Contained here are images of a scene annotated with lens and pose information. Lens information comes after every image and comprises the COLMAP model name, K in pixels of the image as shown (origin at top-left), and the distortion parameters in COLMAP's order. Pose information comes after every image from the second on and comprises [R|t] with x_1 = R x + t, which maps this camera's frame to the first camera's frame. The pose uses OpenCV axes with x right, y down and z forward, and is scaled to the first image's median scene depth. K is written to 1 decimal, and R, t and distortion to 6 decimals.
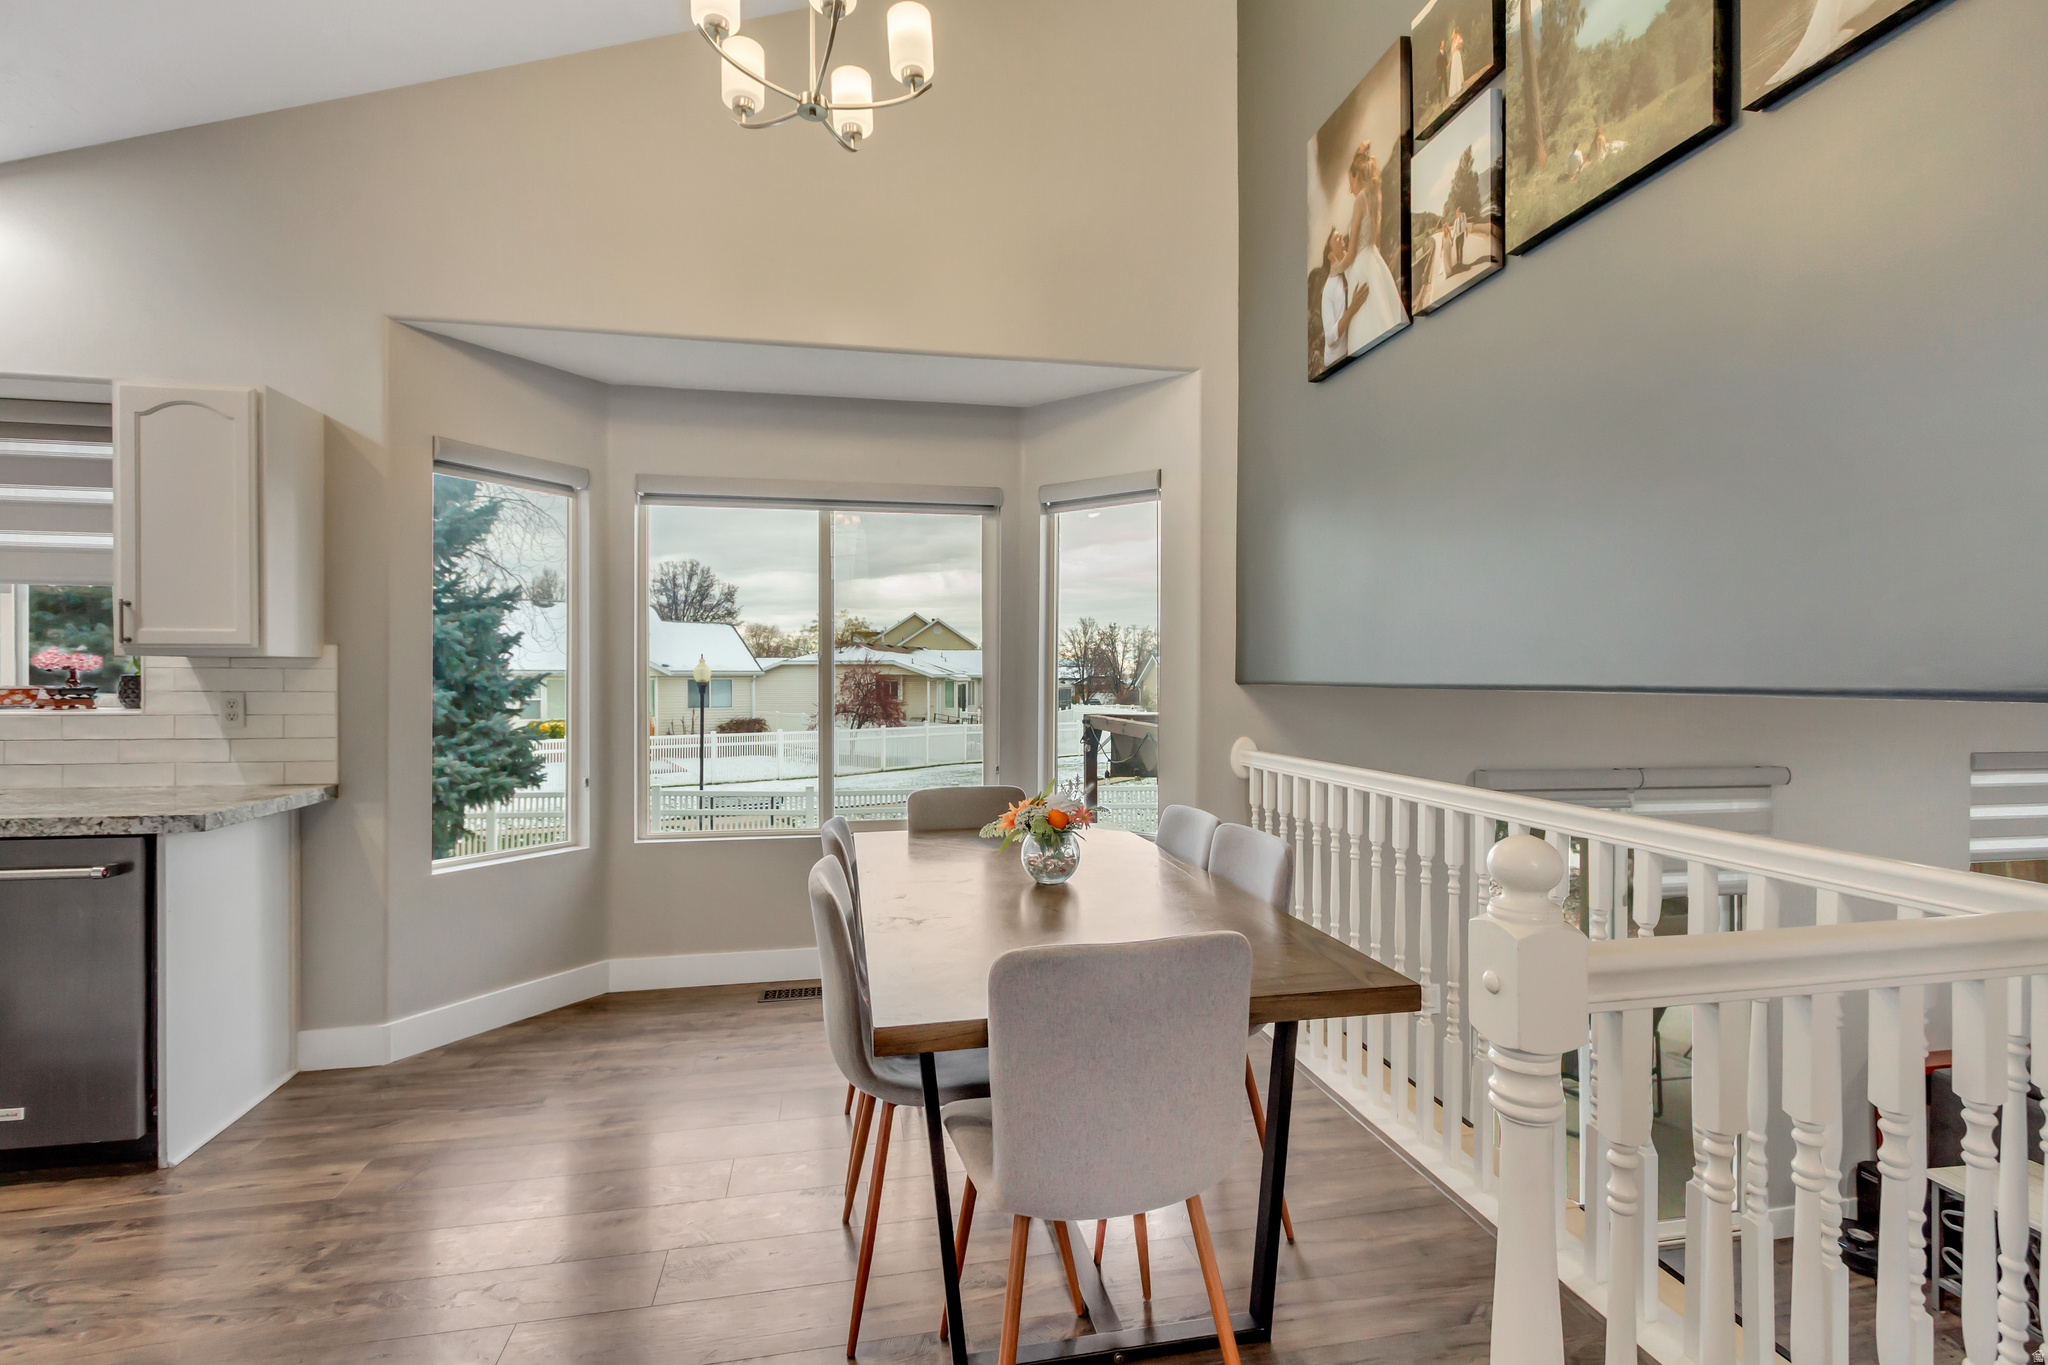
lens RADIAL K [[942.7, 0, 1009.7], [0, 942.7, 675.5], [0, 0, 1]] dist [0.005691, -0.000677]
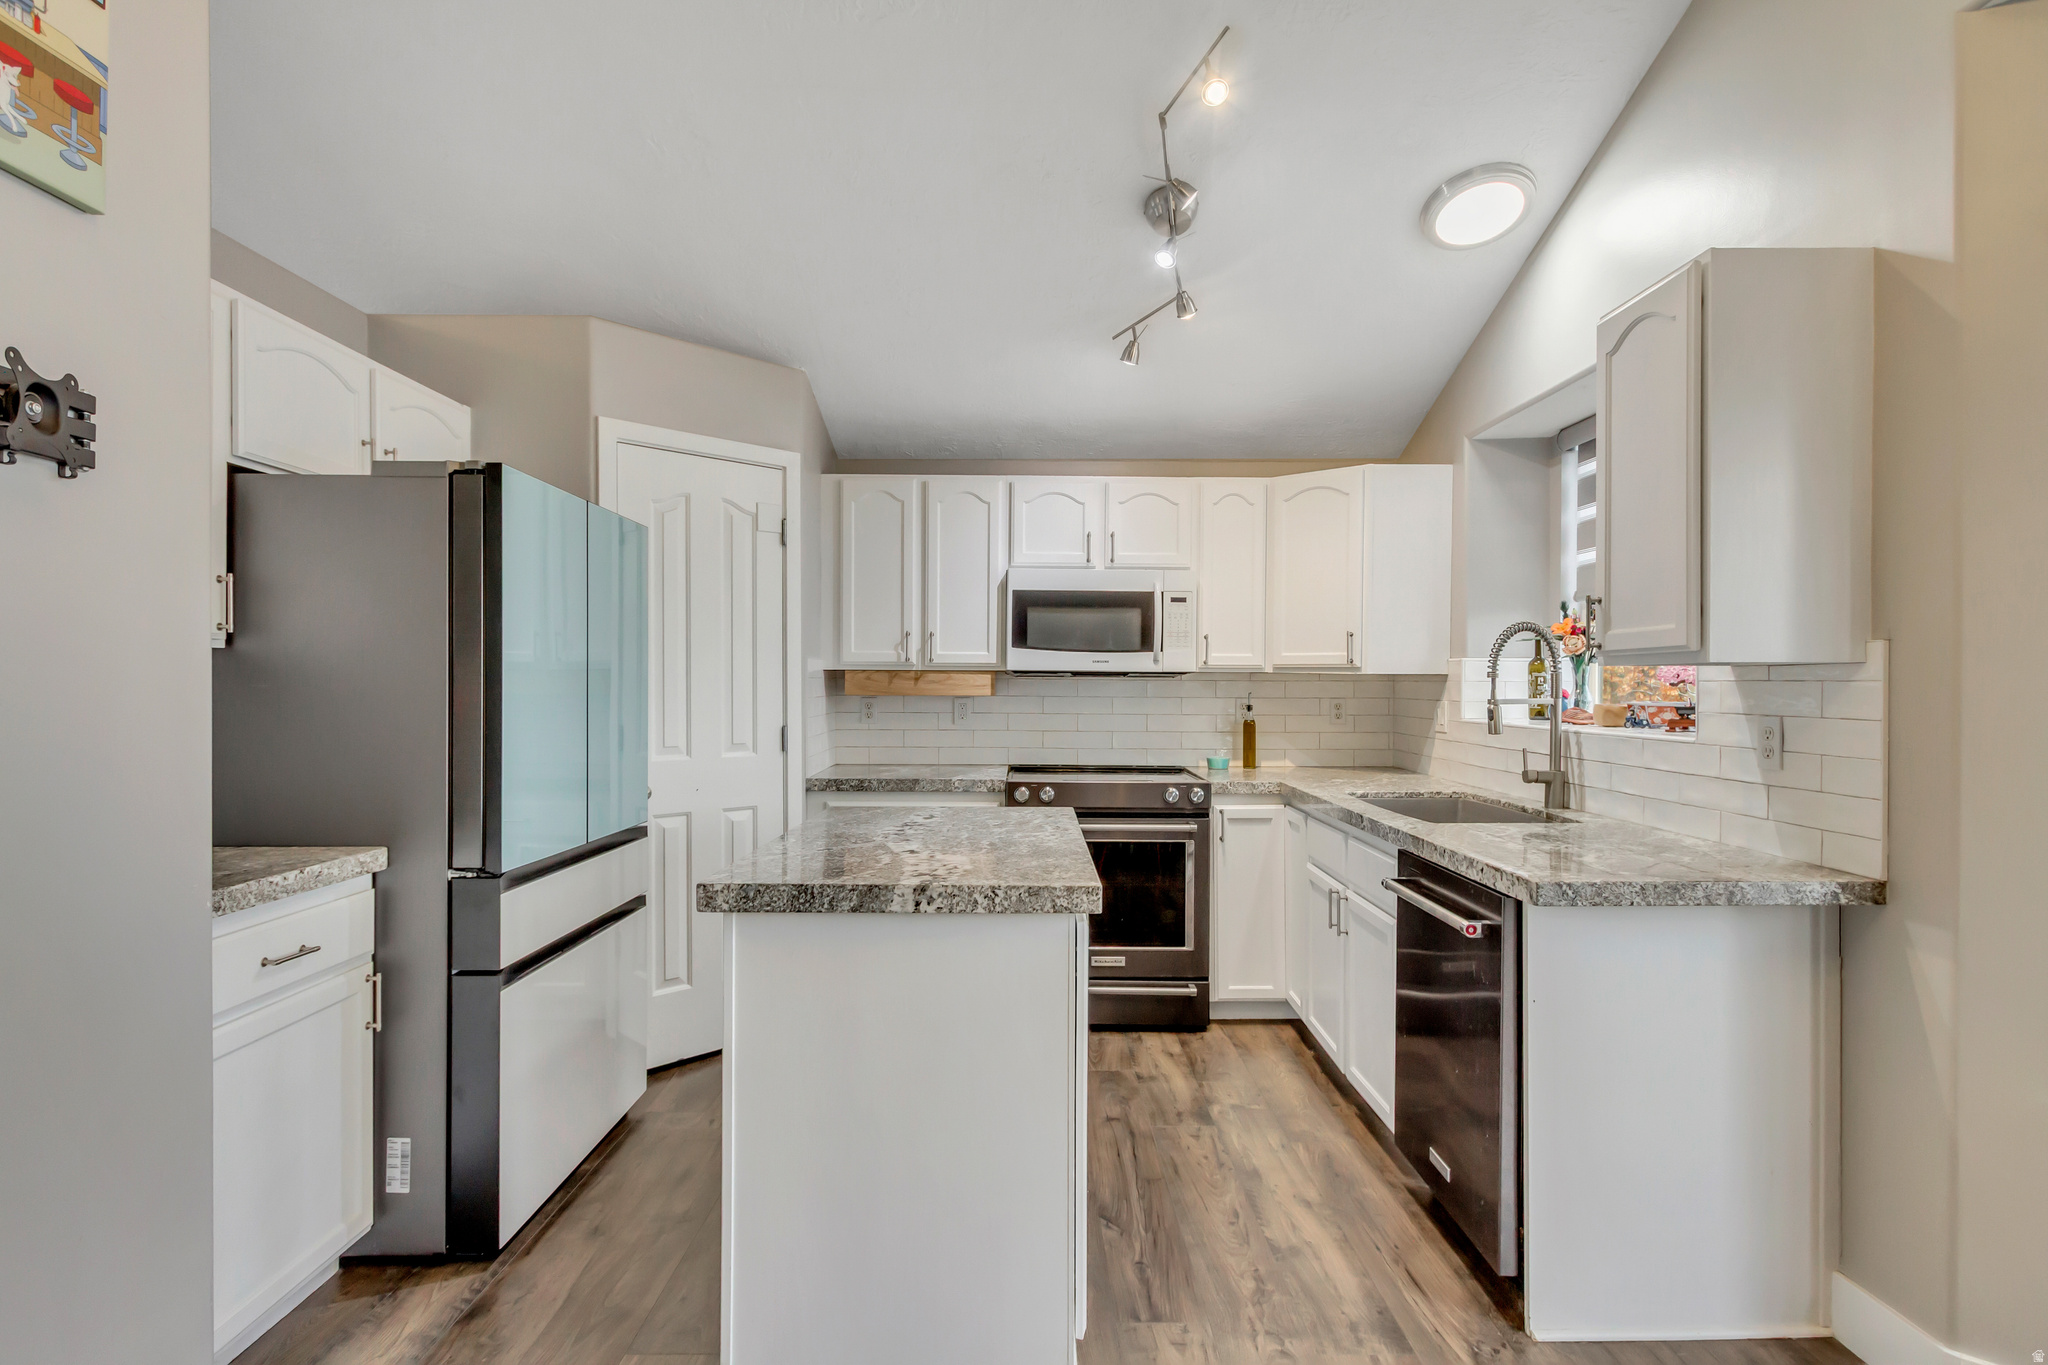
lens RADIAL K [[1059.4, 0, 1036.9], [0, 1059.4, 689.9], [0, 0, 1]] dist [0.013958, -0.004026]
pose [[-0.166689, 0.003672, -0.986003, 0.019014], [-0.001850, 0.999990, 0.004037, -0.003832], [0.986008, 0.002497, -0.166680, 0.626217]]
